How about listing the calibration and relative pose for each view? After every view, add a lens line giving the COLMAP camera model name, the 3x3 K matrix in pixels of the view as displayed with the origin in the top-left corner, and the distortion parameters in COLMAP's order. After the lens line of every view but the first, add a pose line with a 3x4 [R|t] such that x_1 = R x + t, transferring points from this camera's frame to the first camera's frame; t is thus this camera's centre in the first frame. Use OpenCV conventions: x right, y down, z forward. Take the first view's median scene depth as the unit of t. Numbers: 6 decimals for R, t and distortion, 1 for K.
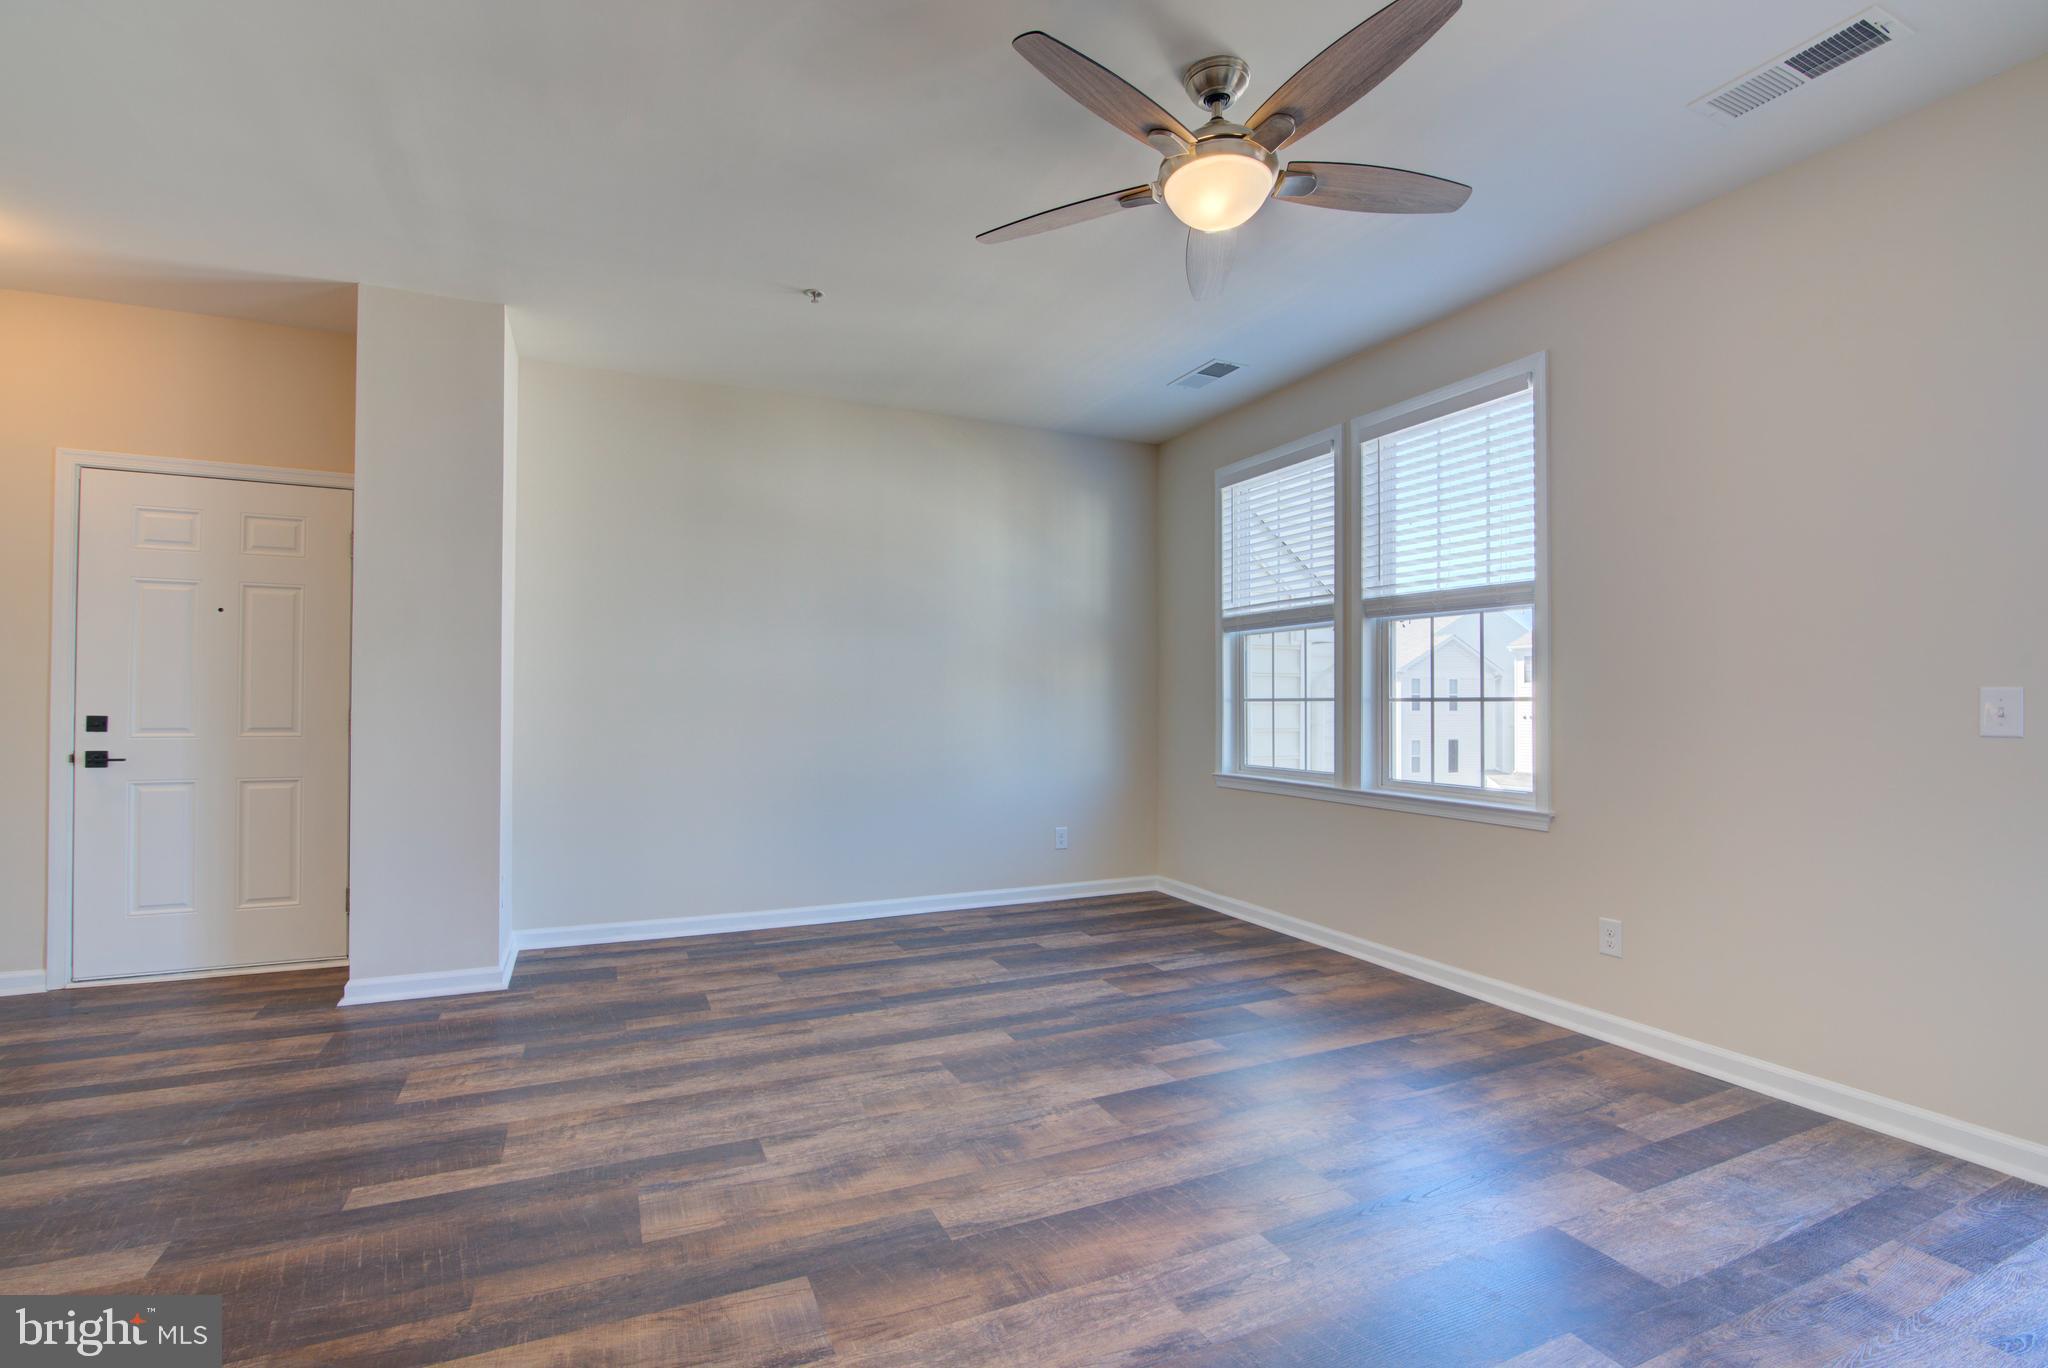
lens RADIAL K [[932.0, 0, 1027.7], [0, 932.0, 689.8], [0, 0, 1]] dist [-0.023424, 0.002190]
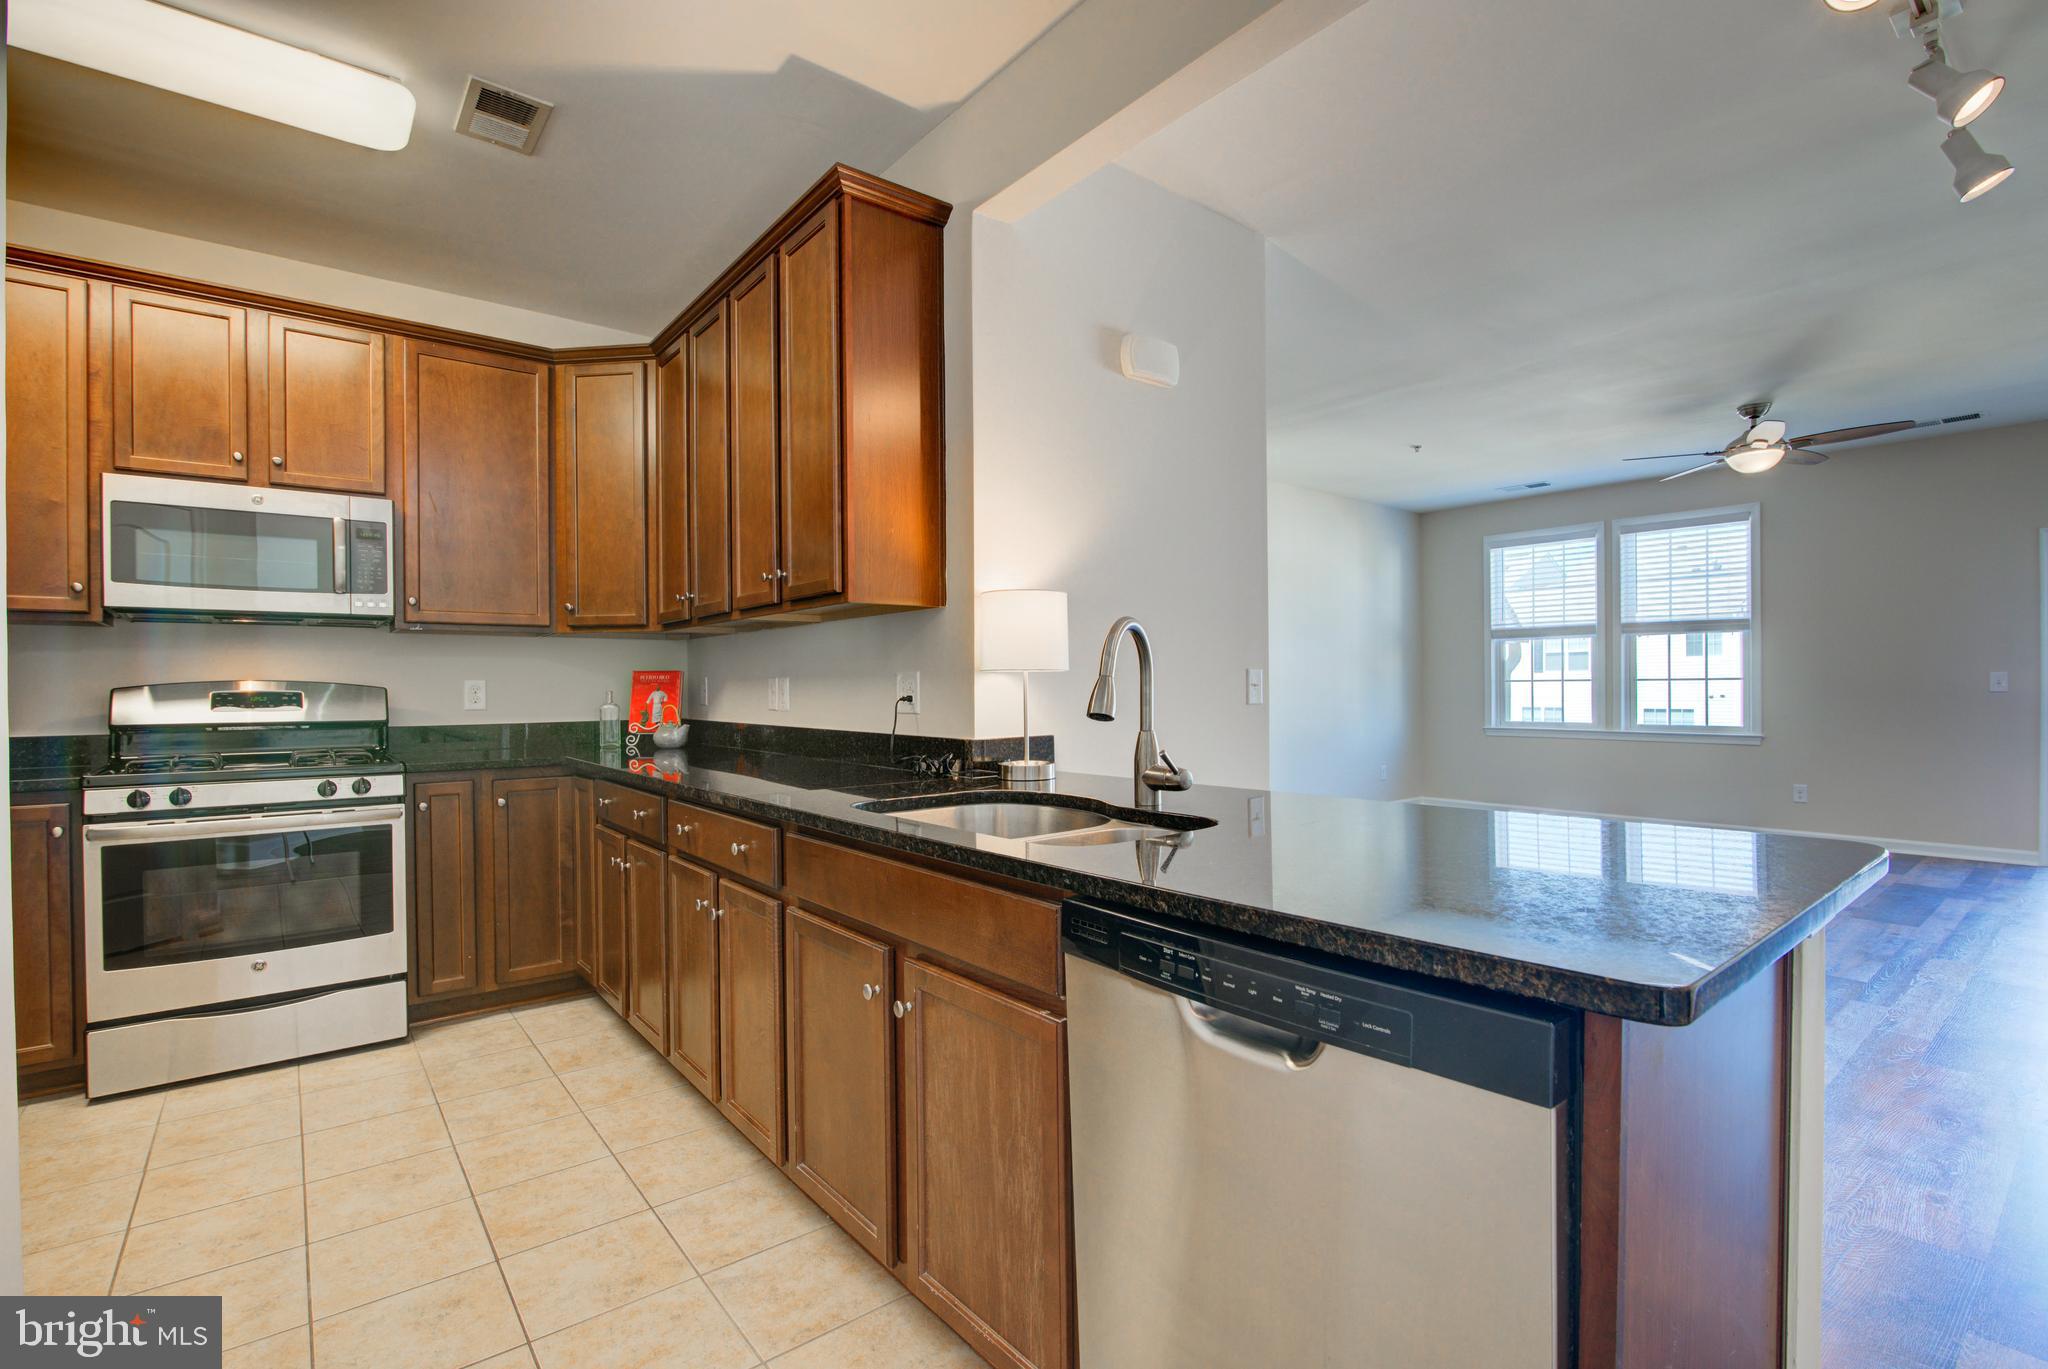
lens RADIAL K [[932.0, 0, 1024.3], [0, 932.0, 693.3], [0, 0, 1]] dist [-0.023424, 0.002190]
pose [[0.970316, -0.013267, 0.241476, -1.443127], [0.008982, 0.999782, 0.018839, -0.009550], [-0.241674, -0.016111, 0.970224, -0.530336]]
